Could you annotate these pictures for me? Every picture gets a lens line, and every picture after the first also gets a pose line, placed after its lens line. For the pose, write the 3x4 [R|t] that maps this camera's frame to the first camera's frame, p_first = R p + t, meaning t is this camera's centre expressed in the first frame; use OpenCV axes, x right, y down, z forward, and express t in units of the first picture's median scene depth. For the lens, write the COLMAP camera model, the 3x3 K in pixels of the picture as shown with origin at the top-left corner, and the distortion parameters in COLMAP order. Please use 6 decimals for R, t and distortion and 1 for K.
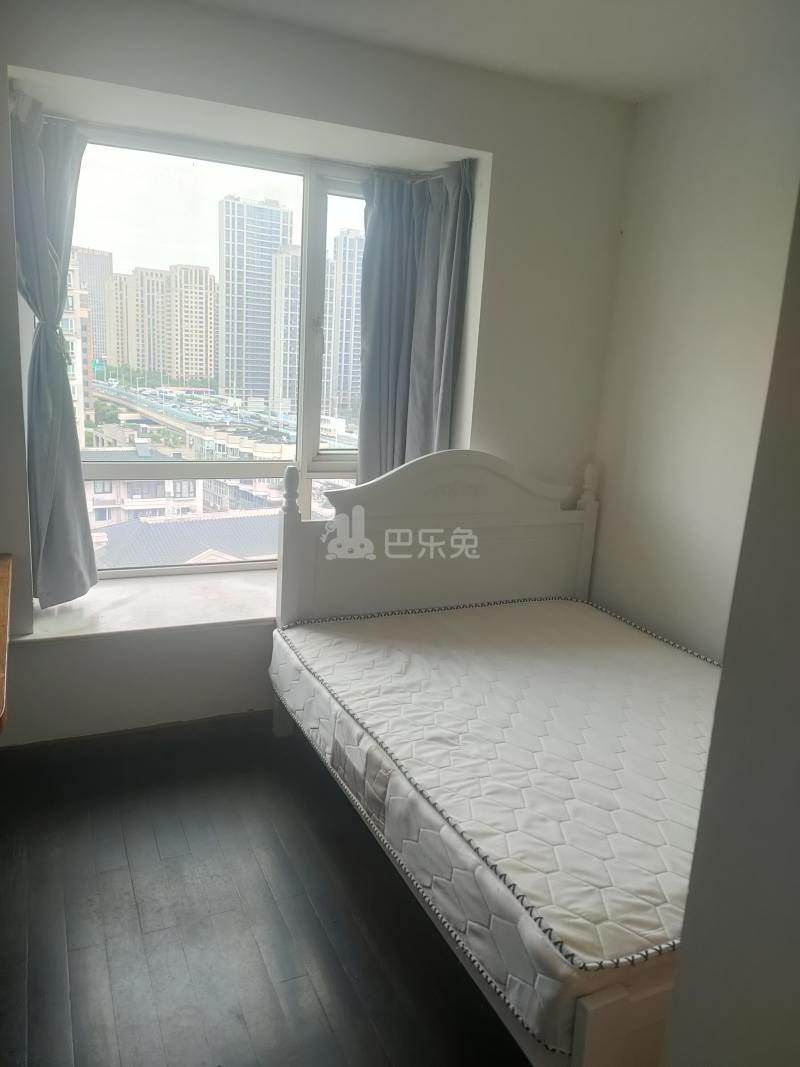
lens RADIAL K [[791.9, 0, 393.3], [0, 791.9, 536.1], [0, 0, 1]] dist [0.054488, -0.048876]
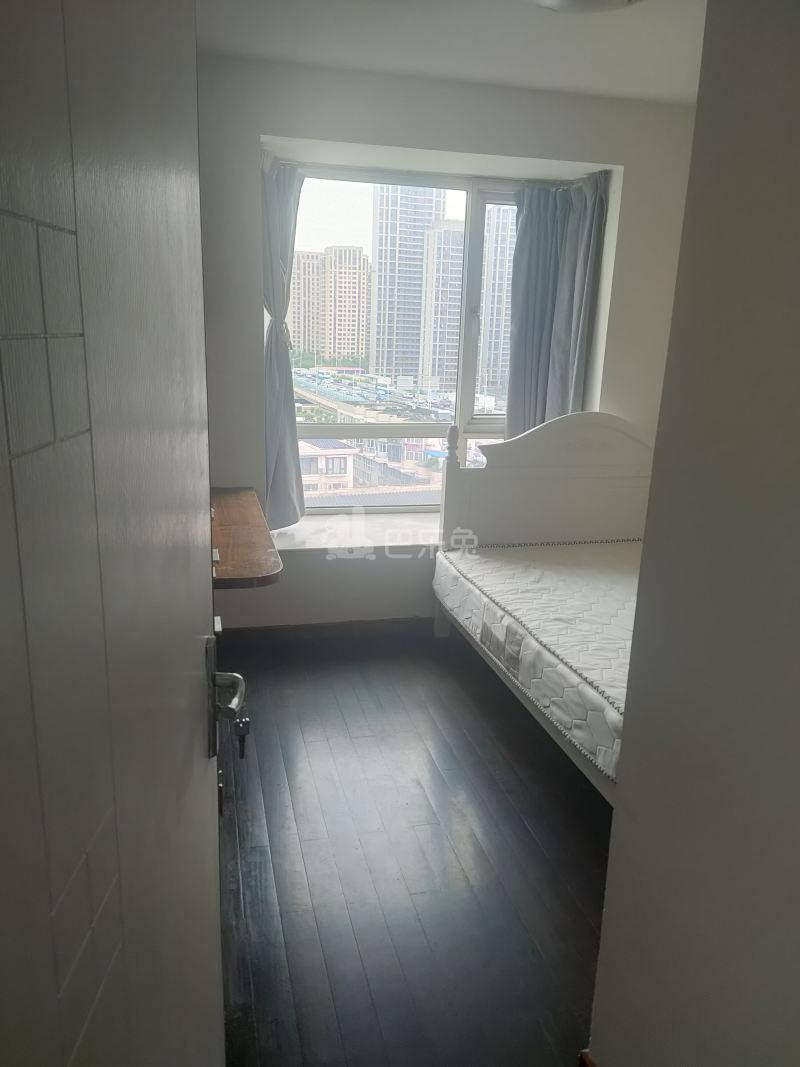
lens RADIAL K [[813.9, 0, 388.6], [0, 813.9, 539.9], [0, 0, 1]] dist [0.057752, 0.002628]
pose [[0.982677, 0.022340, -0.183975, 0.015085], [-0.017511, 0.999459, 0.027830, 0.057360], [0.184497, -0.024127, 0.982537, -0.294736]]
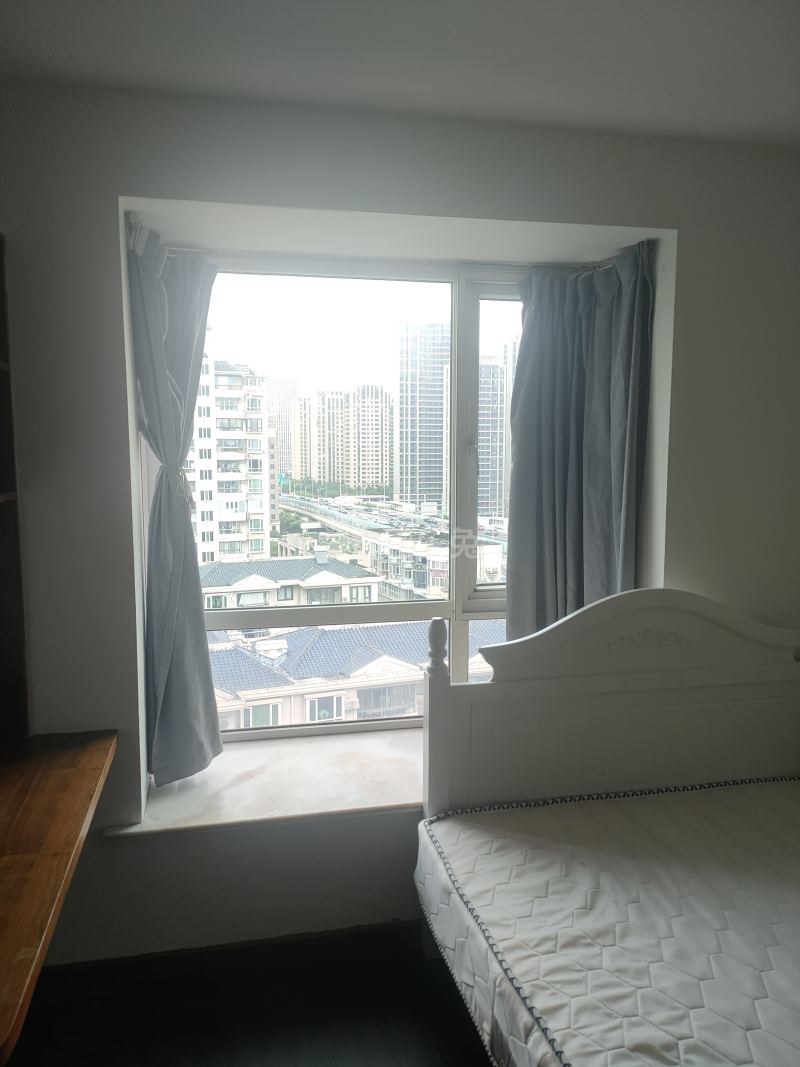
lens RADIAL K [[791.9, 0, 393.3], [0, 791.9, 536.1], [0, 0, 1]] dist [0.054488, -0.048876]
pose [[0.975620, -0.034192, -0.216788, 0.006909], [0.007111, 0.992196, -0.124489, -0.062646], [0.219353, 0.119912, 0.968249, 0.166146]]
